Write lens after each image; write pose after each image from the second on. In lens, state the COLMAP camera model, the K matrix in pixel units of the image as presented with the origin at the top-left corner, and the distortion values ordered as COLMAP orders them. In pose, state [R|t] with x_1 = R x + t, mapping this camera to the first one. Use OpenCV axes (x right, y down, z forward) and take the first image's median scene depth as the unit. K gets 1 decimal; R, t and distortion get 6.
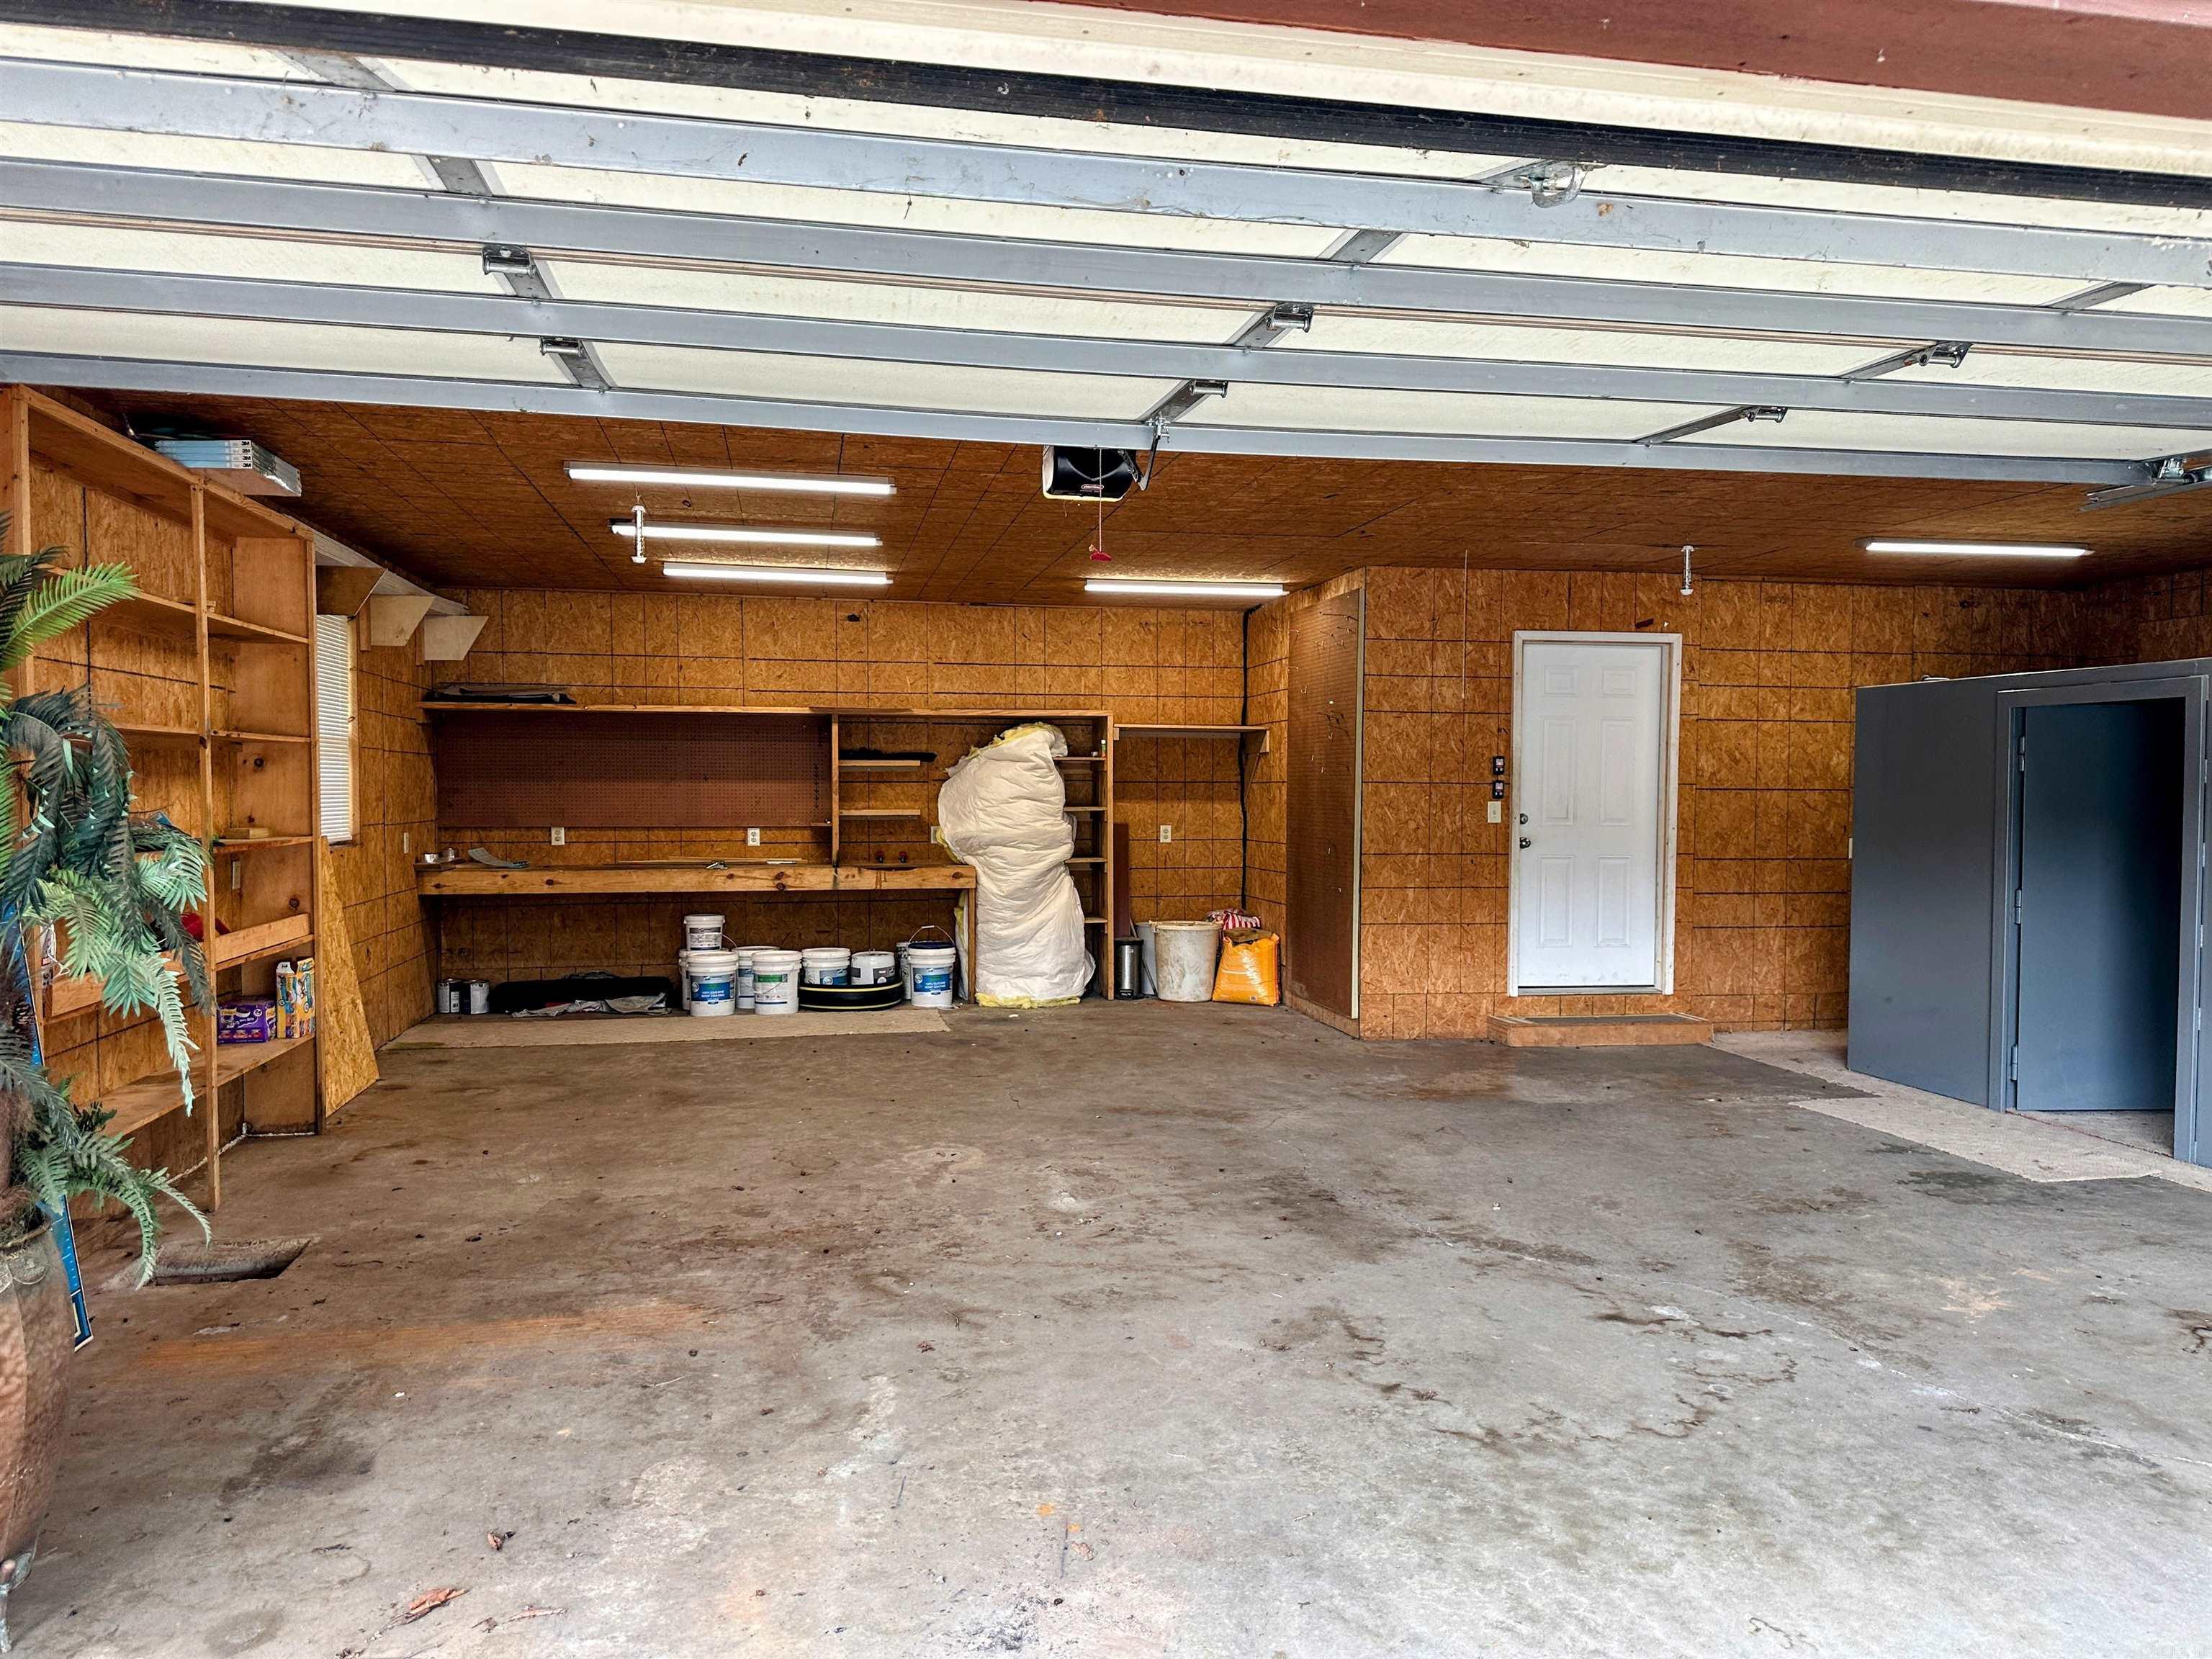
lens RADIAL K [[1545.7, 0, 1117.2], [0, 1545.7, 765.8], [0, 0, 1]] dist [0.090236, -0.101566]
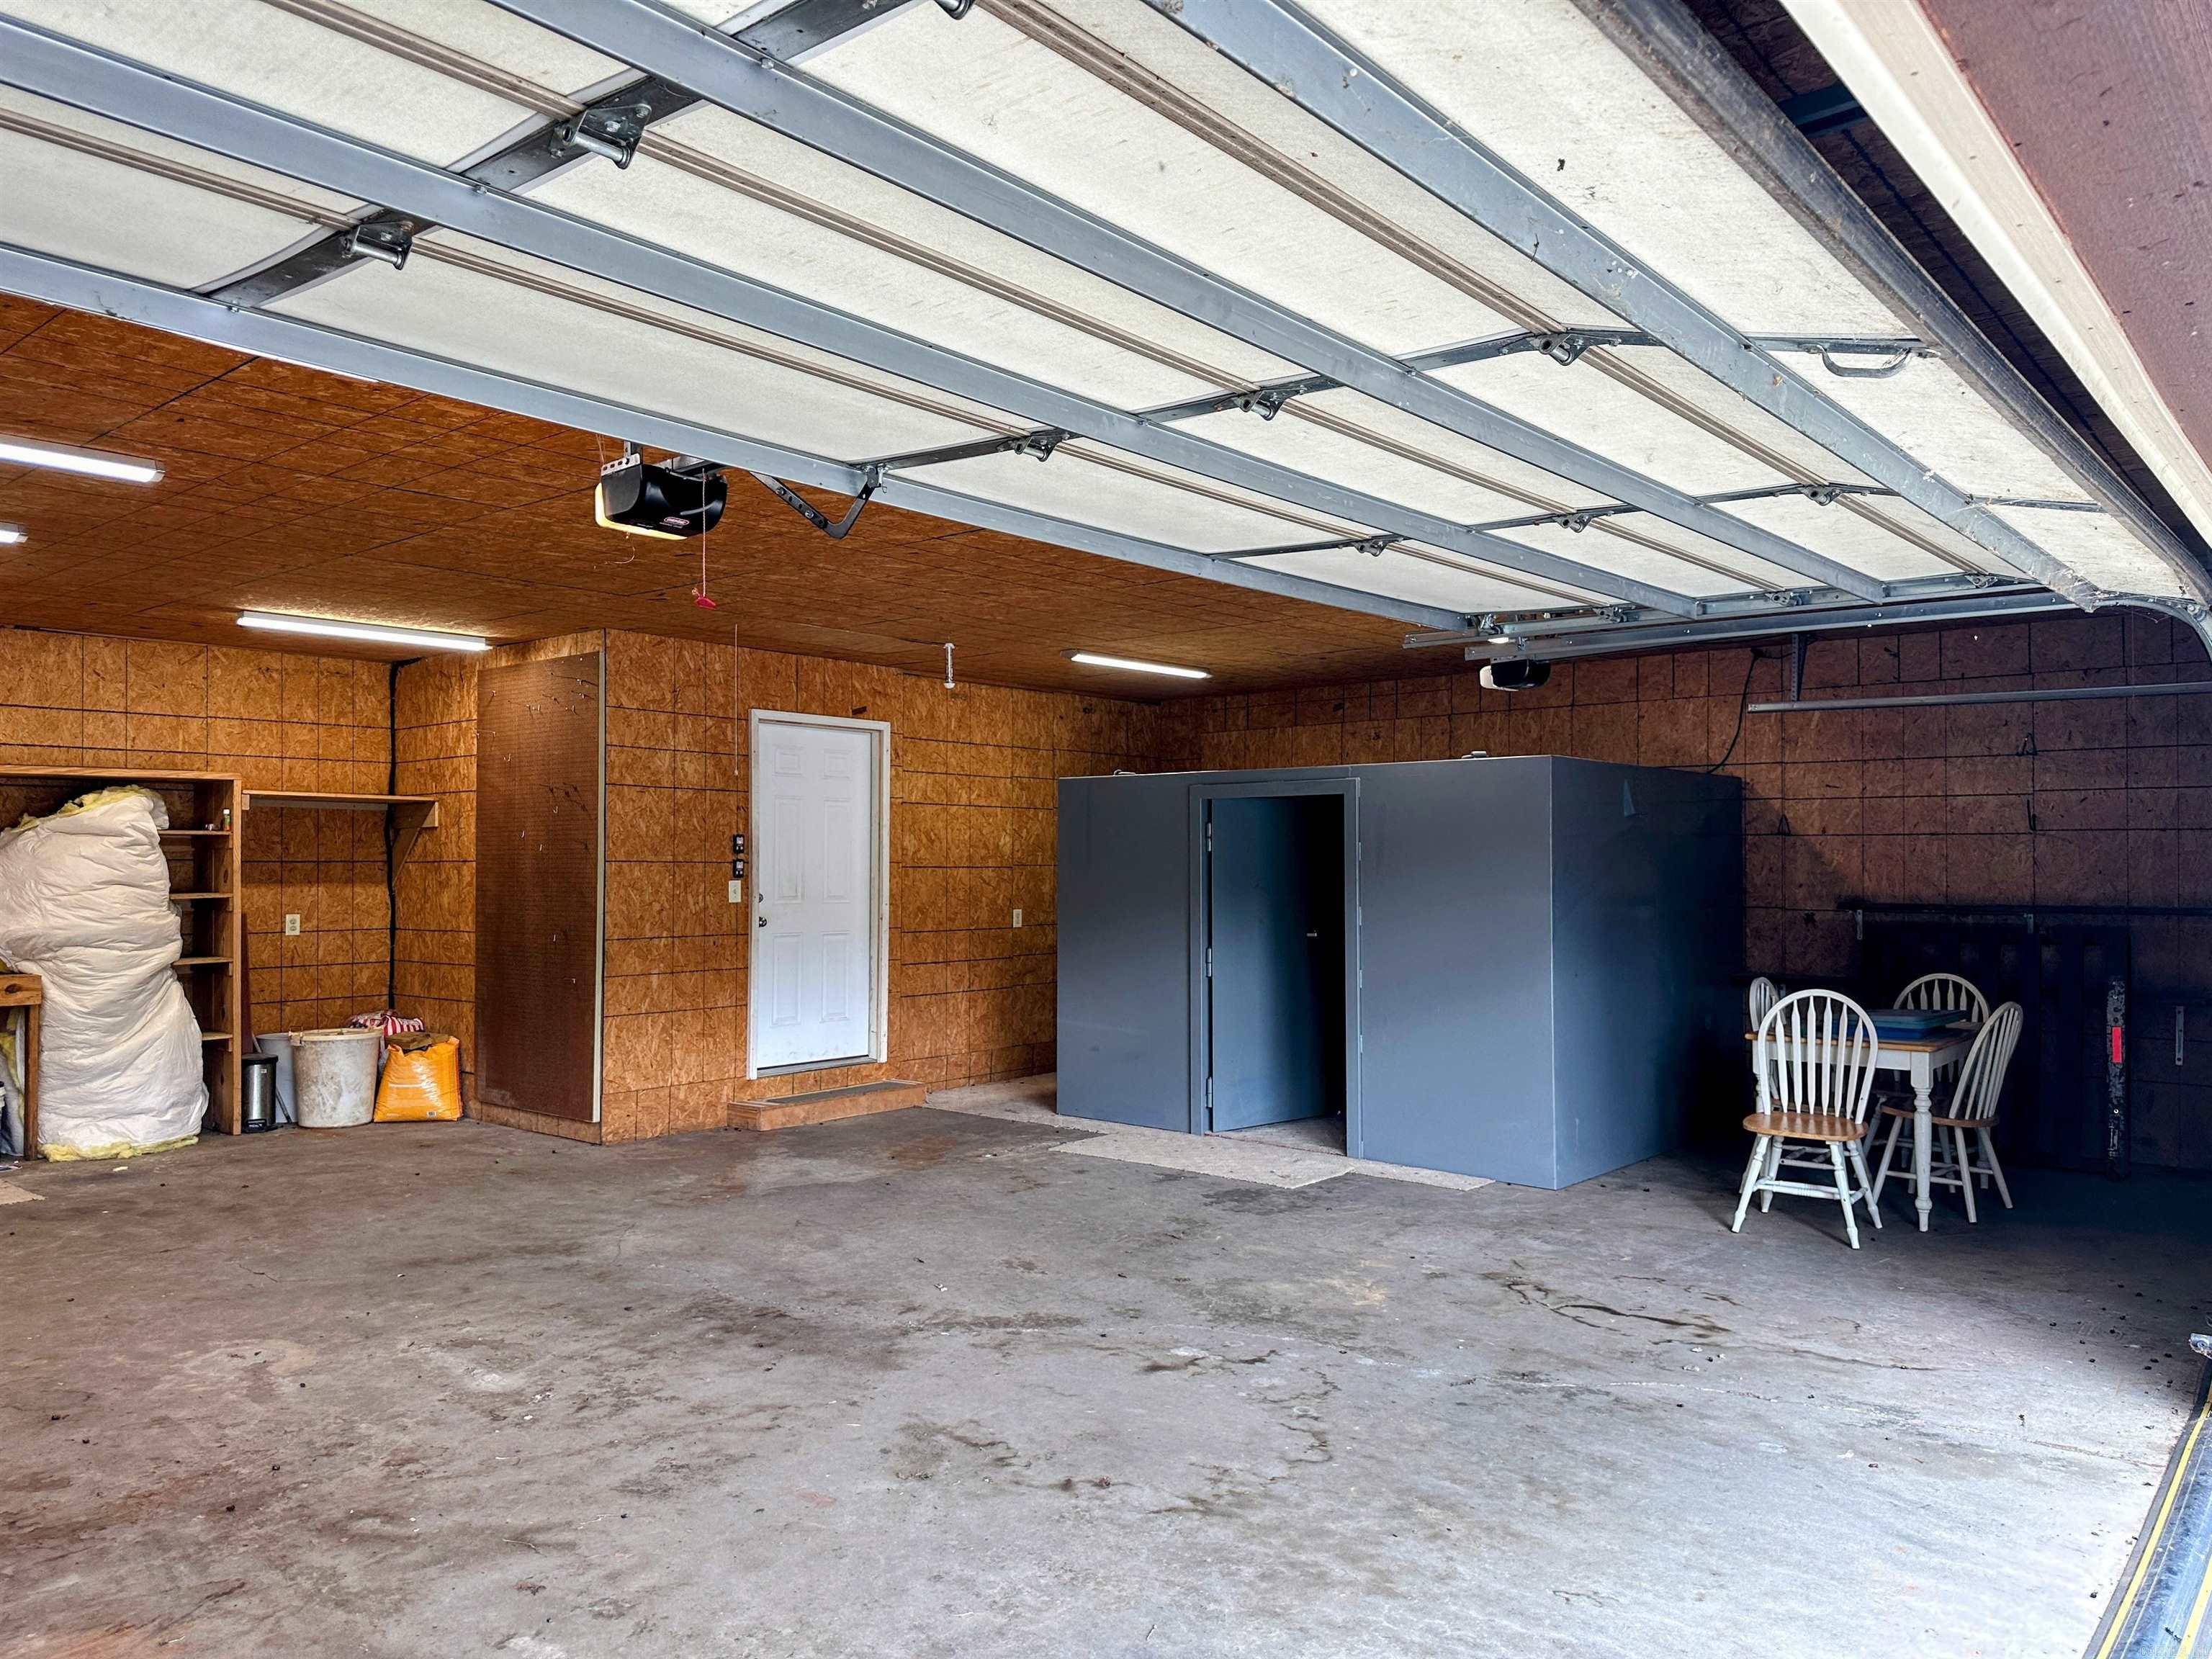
lens RADIAL K [[1545.7, 0, 1082.2], [0, 1545.7, 766.4], [0, 0, 1]] dist [0.090236, -0.101566]
pose [[0.784370, 0.037217, 0.619175, -0.218892], [-0.006279, 0.998624, -0.052070, 0.000635], [-0.620261, 0.036955, 0.783525, 0.106301]]
